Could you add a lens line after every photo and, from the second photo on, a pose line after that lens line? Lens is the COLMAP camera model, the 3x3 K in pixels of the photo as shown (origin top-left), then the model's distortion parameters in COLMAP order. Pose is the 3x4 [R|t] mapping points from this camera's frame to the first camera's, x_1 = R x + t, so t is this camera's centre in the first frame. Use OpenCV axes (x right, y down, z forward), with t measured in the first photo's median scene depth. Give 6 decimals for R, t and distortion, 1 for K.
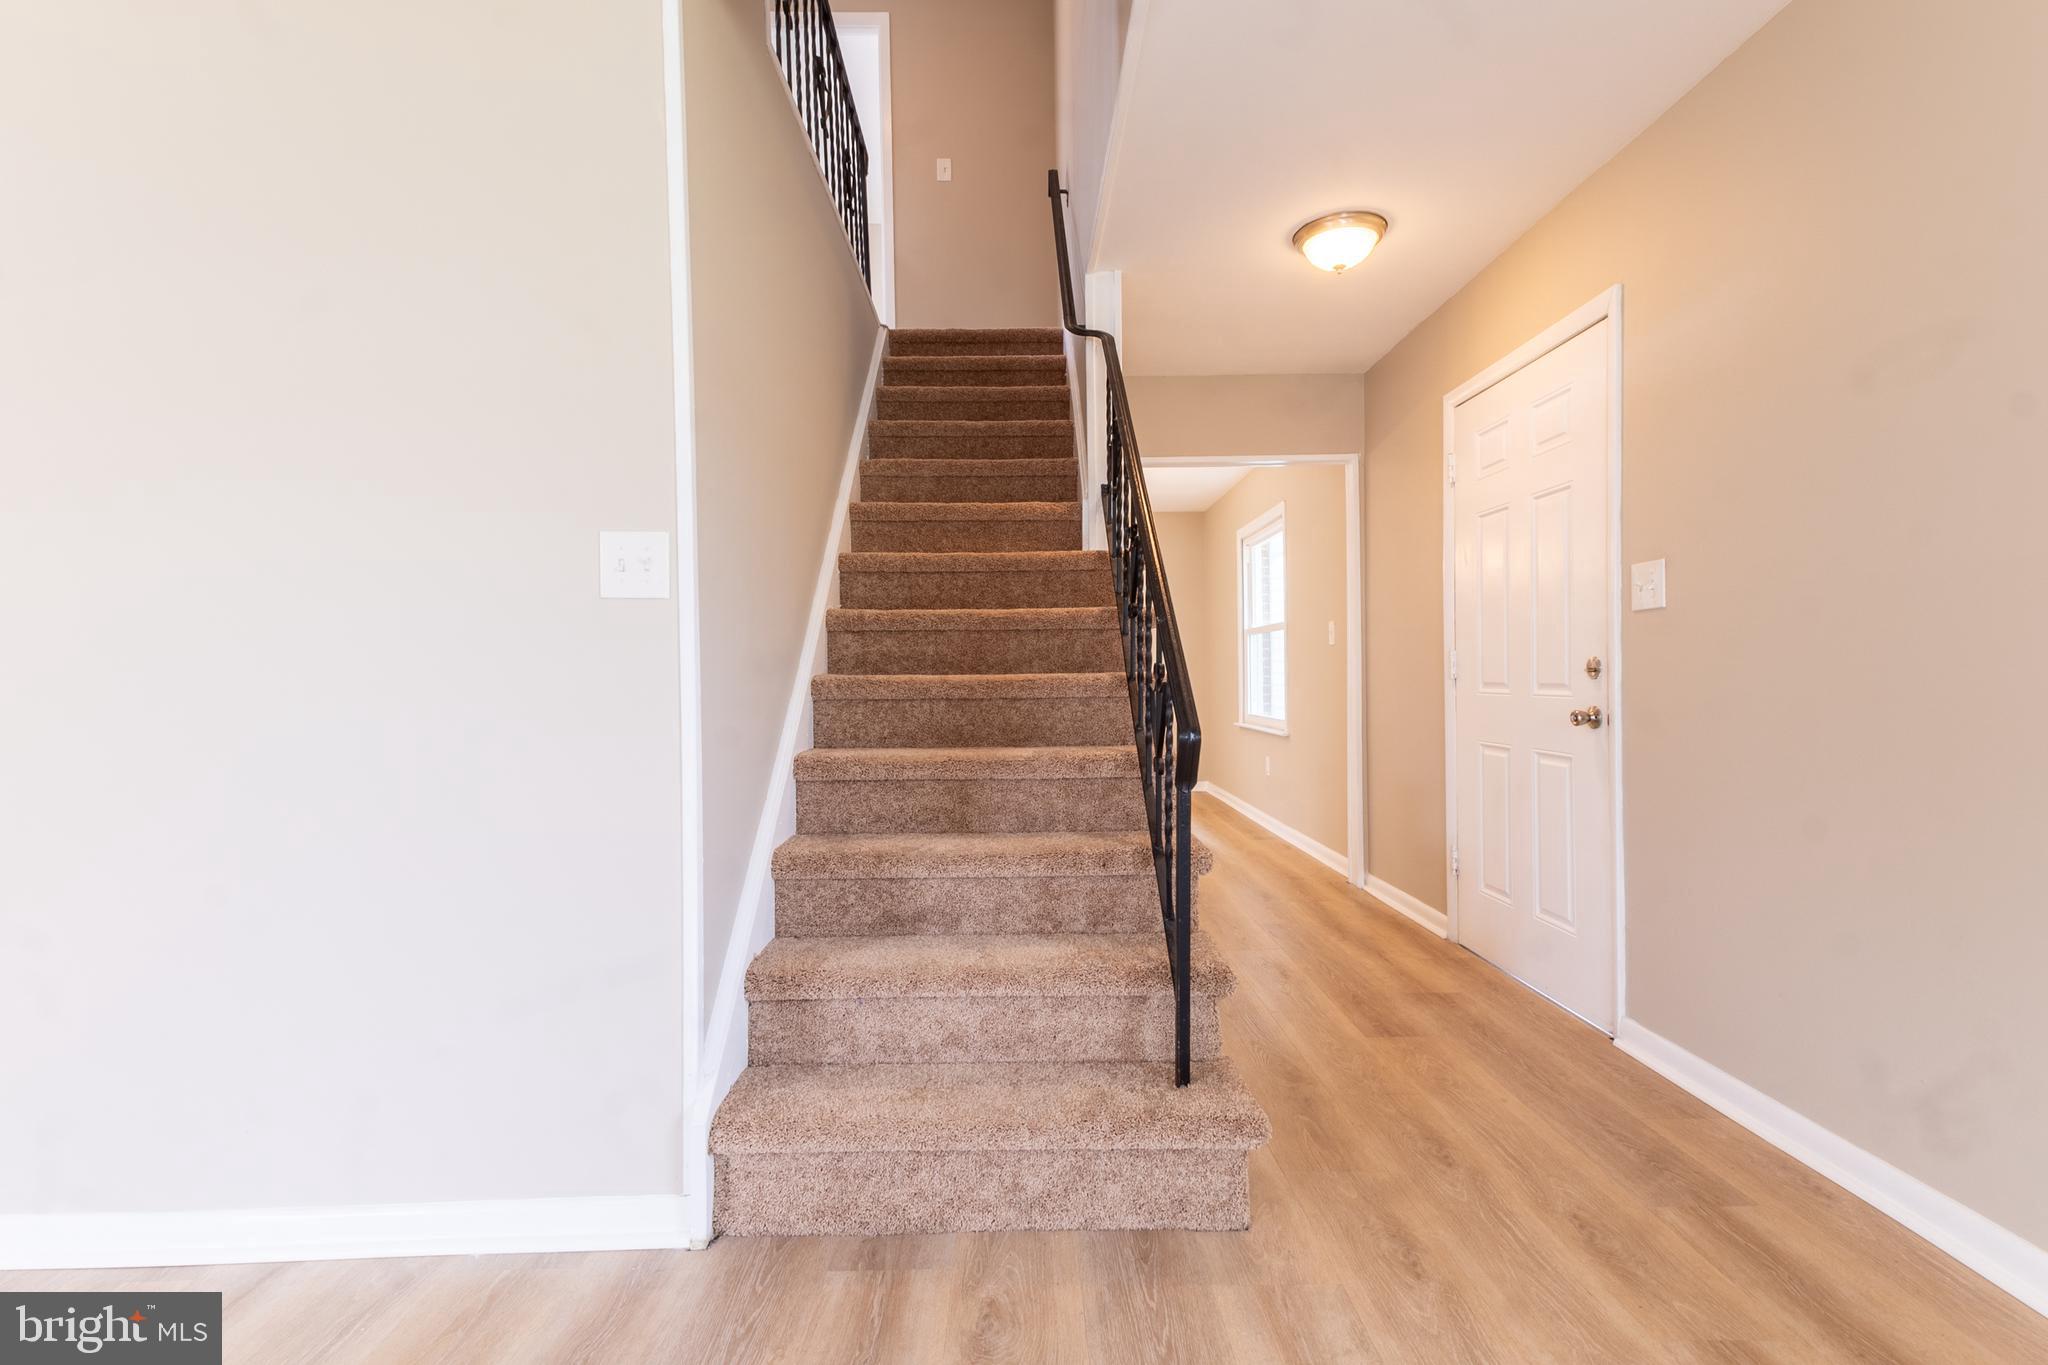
lens RADIAL K [[943.7, 0, 1021.6], [0, 943.7, 684.3], [0, 0, 1]] dist [0.042231, -0.012771]
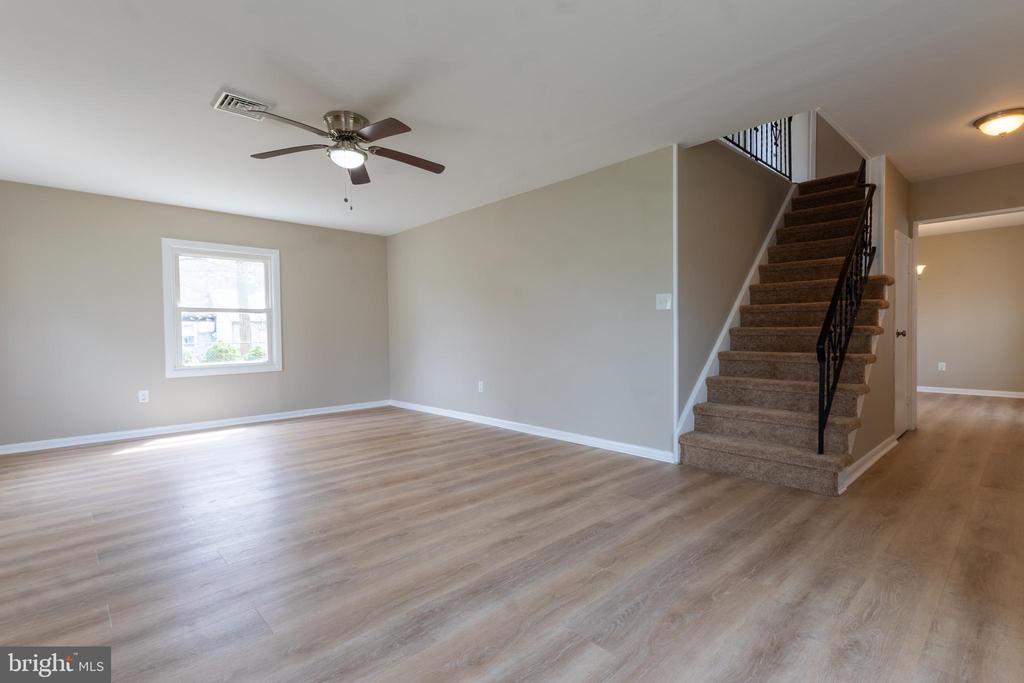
lens RADIAL K [[471.8, 0, 510.8], [0, 471.8, 342.4], [0, 0, 1]] dist [0.042231, -0.012771]
pose [[0.673241, 0.020389, -0.739142, 0.555102], [-0.004337, 0.999711, 0.023625, 0.006965], [0.739410, -0.012700, 0.673135, -0.734619]]
